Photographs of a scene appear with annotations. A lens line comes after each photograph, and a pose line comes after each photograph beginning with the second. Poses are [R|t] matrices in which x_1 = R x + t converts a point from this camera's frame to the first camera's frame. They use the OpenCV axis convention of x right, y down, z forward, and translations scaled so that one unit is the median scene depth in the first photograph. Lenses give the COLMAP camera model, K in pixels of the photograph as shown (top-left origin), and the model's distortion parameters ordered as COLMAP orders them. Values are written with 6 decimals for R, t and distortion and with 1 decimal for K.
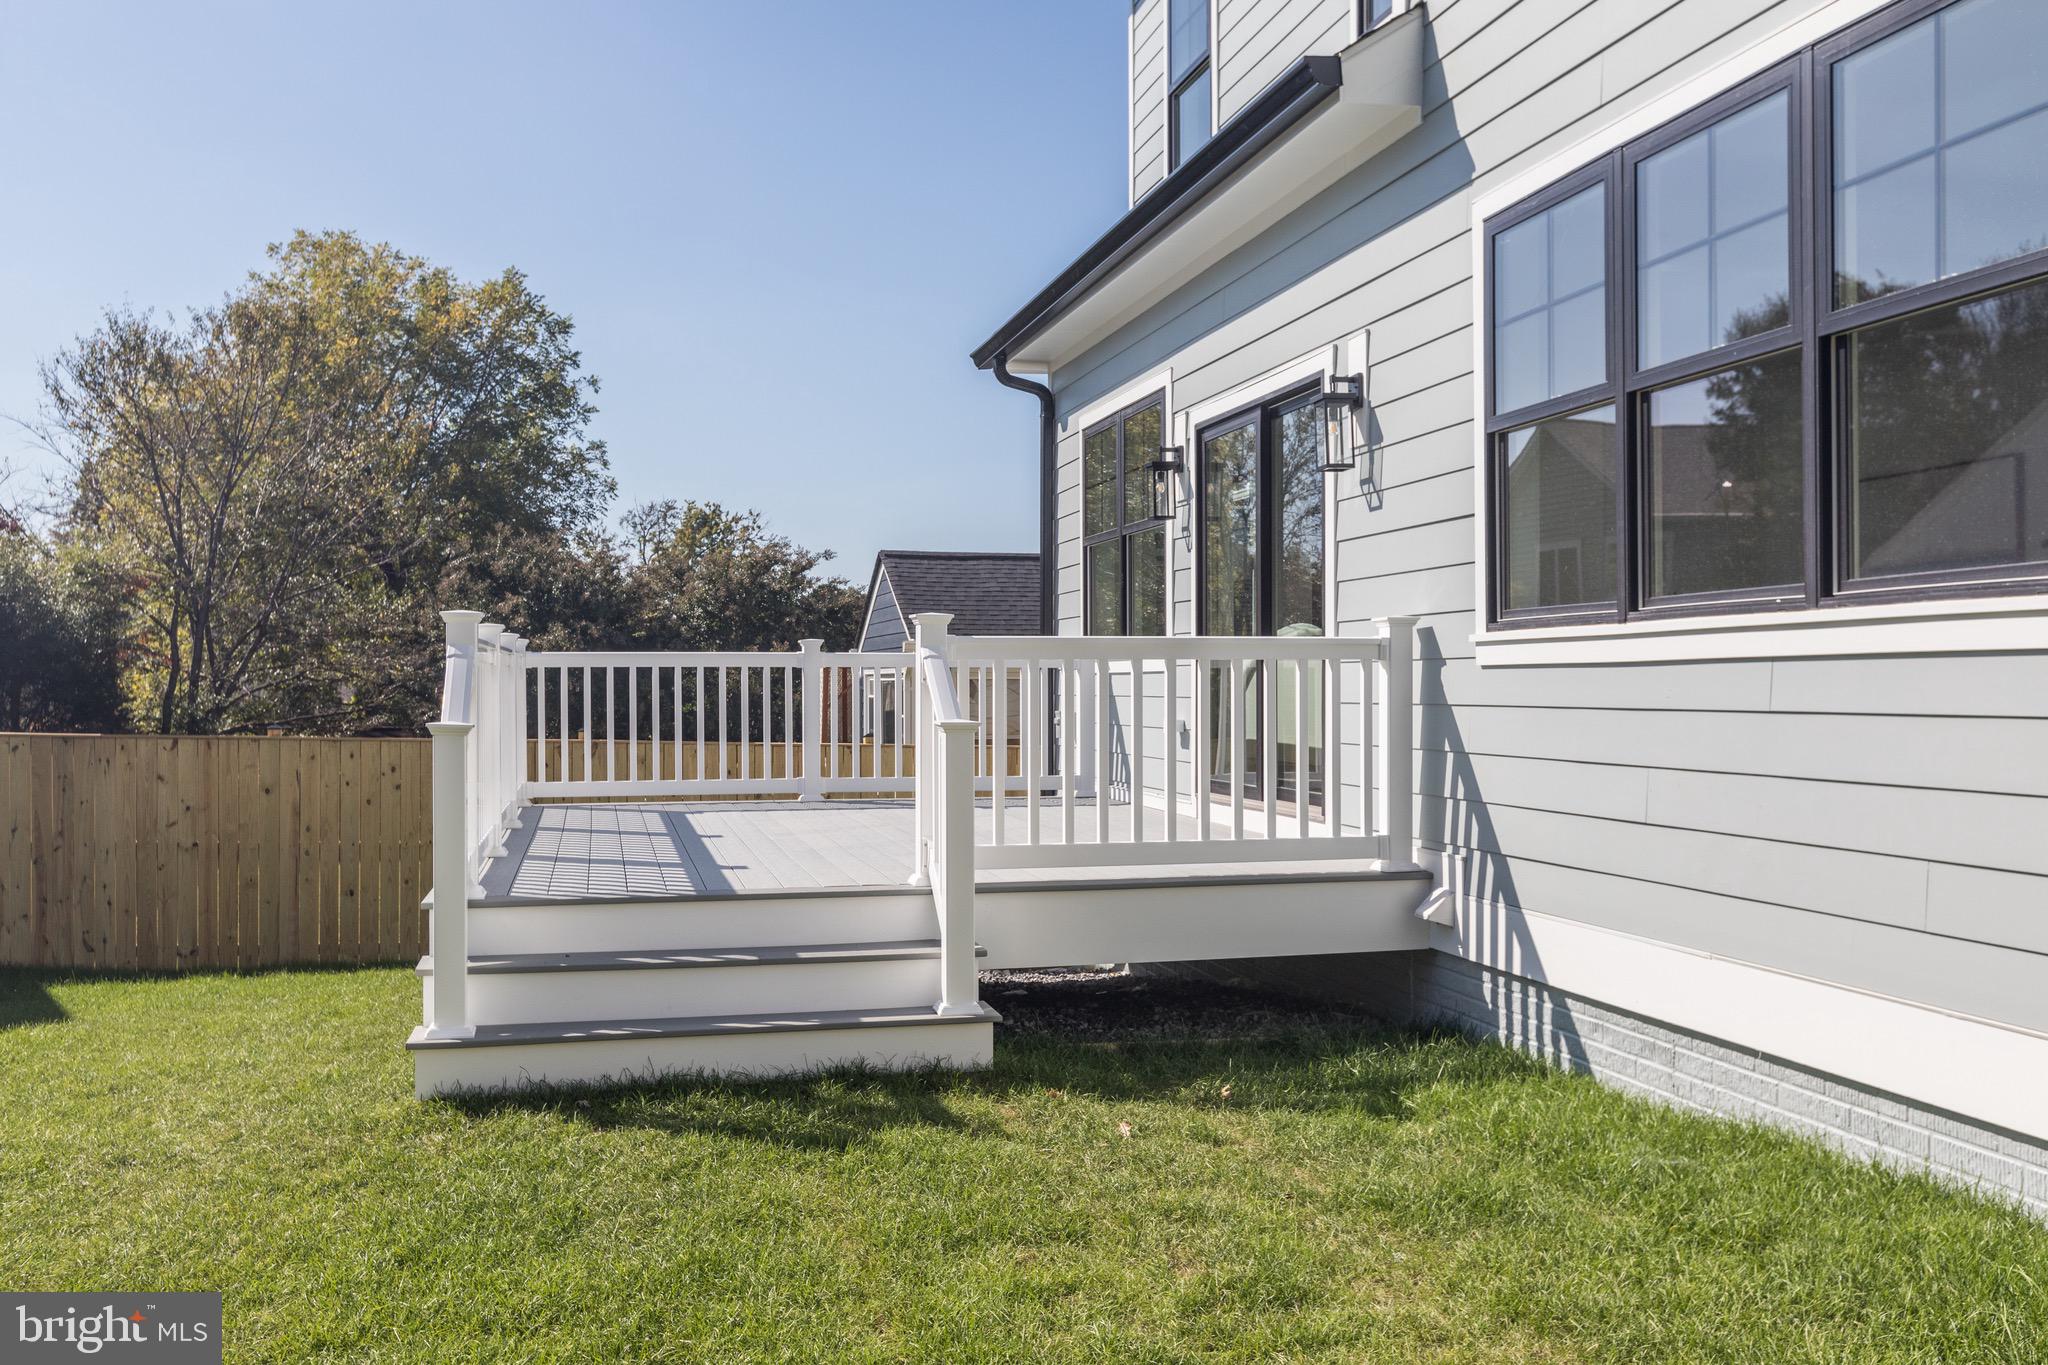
lens RADIAL K [[1879.8, 0, 1099.1], [0, 1879.8, 677.9], [0, 0, 1]] dist [-0.007979, -0.003540]
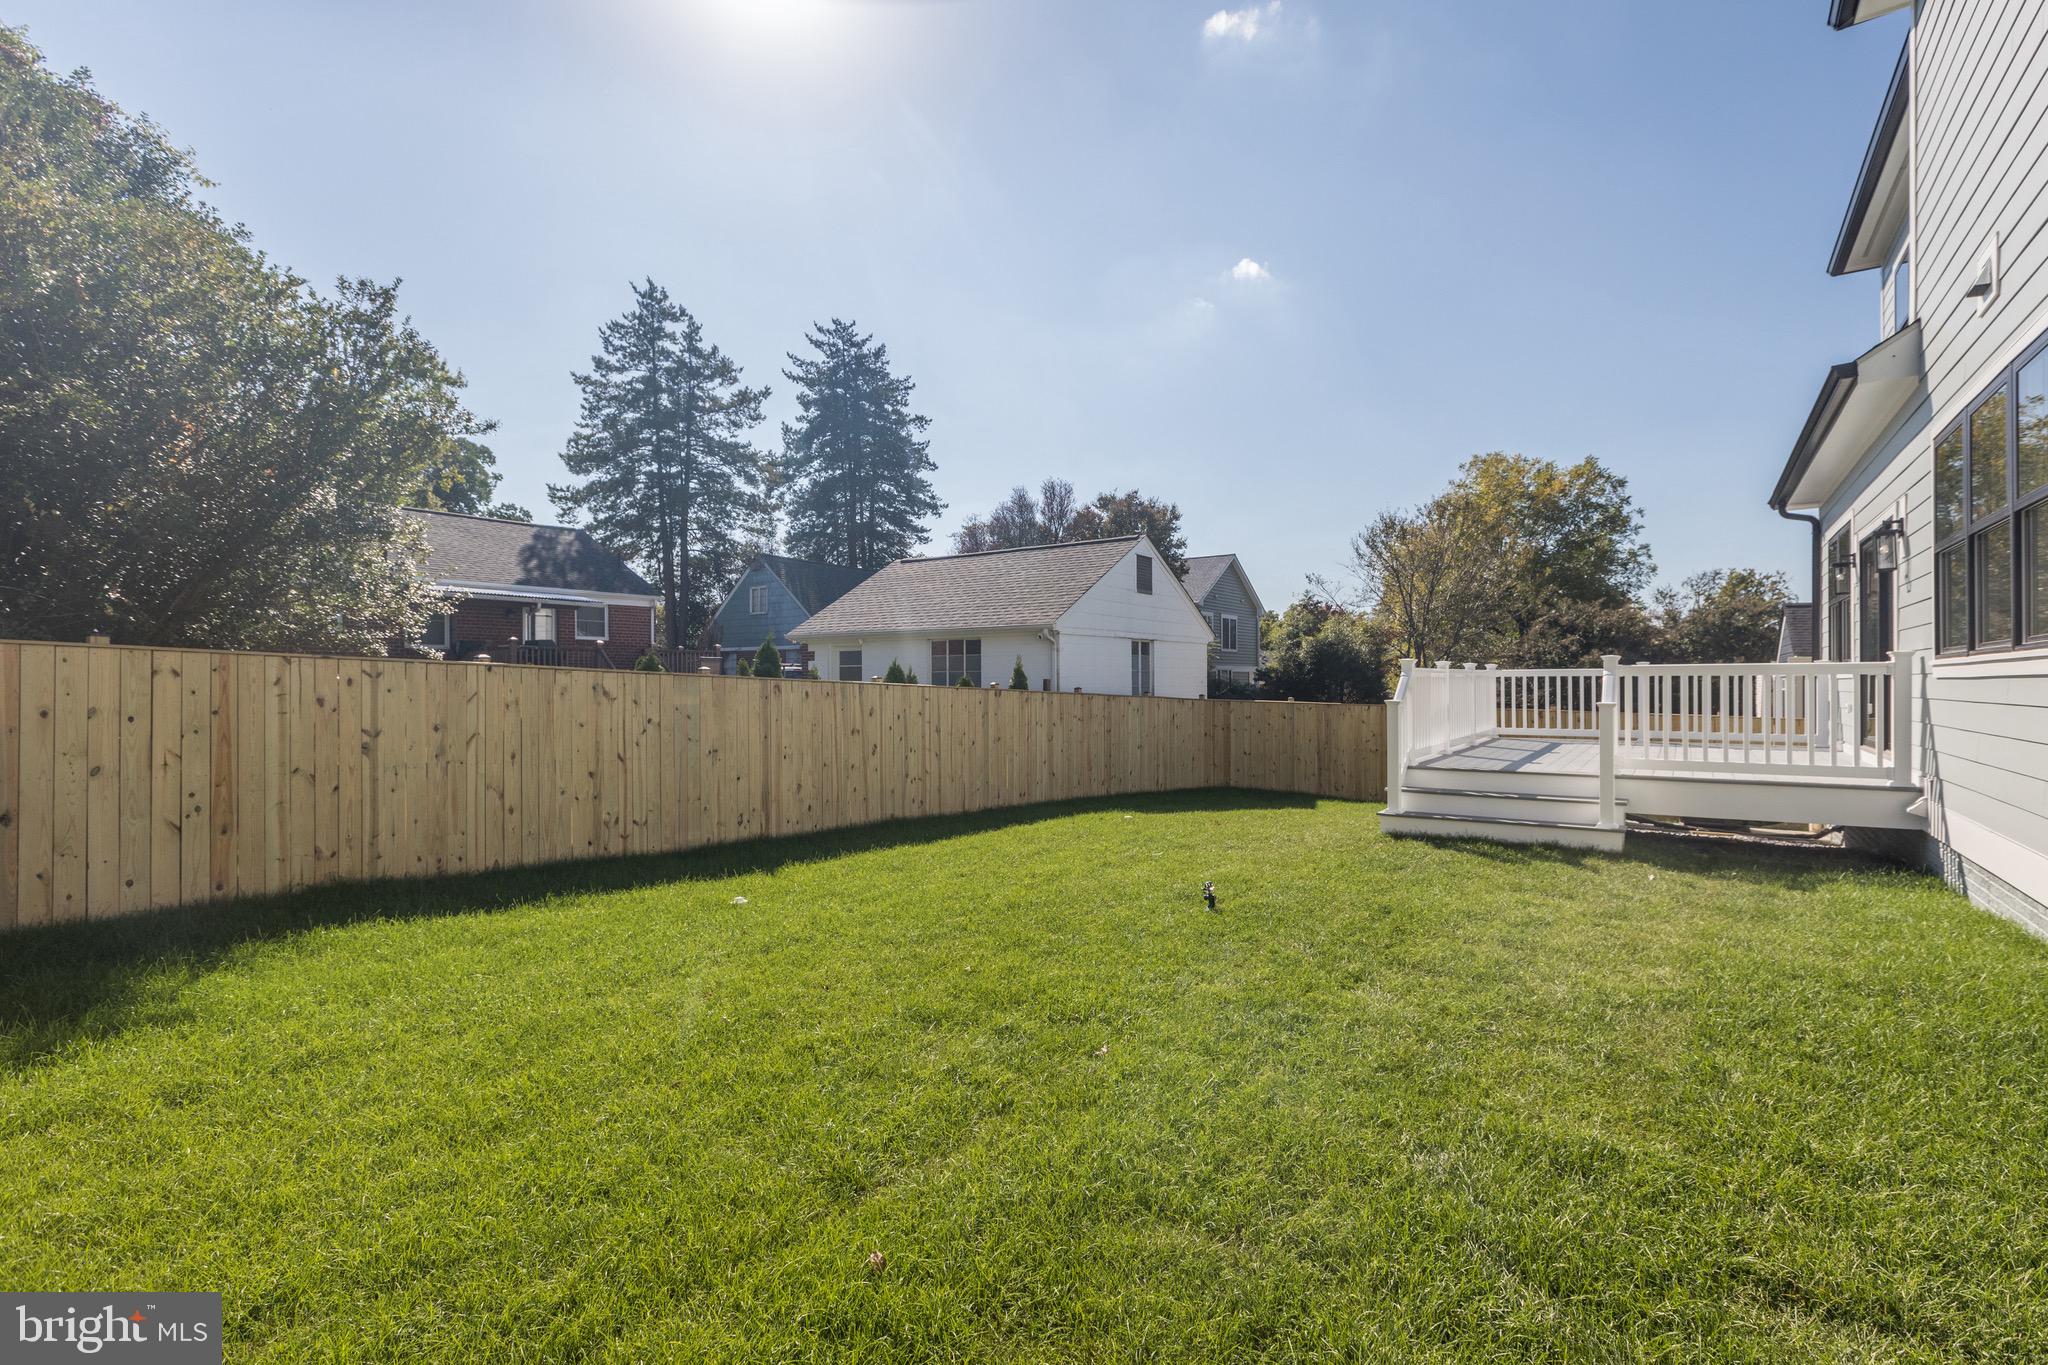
lens RADIAL K [[971.7, 0, 1060.3], [0, 971.7, 686.9], [0, 0, 1]] dist [0.003719, 0.000419]
pose [[0.678437, 0.004400, -0.734646, 0.155140], [0.003154, 0.999955, 0.008902, -0.004132], [0.734652, -0.008357, 0.678392, -0.139483]]
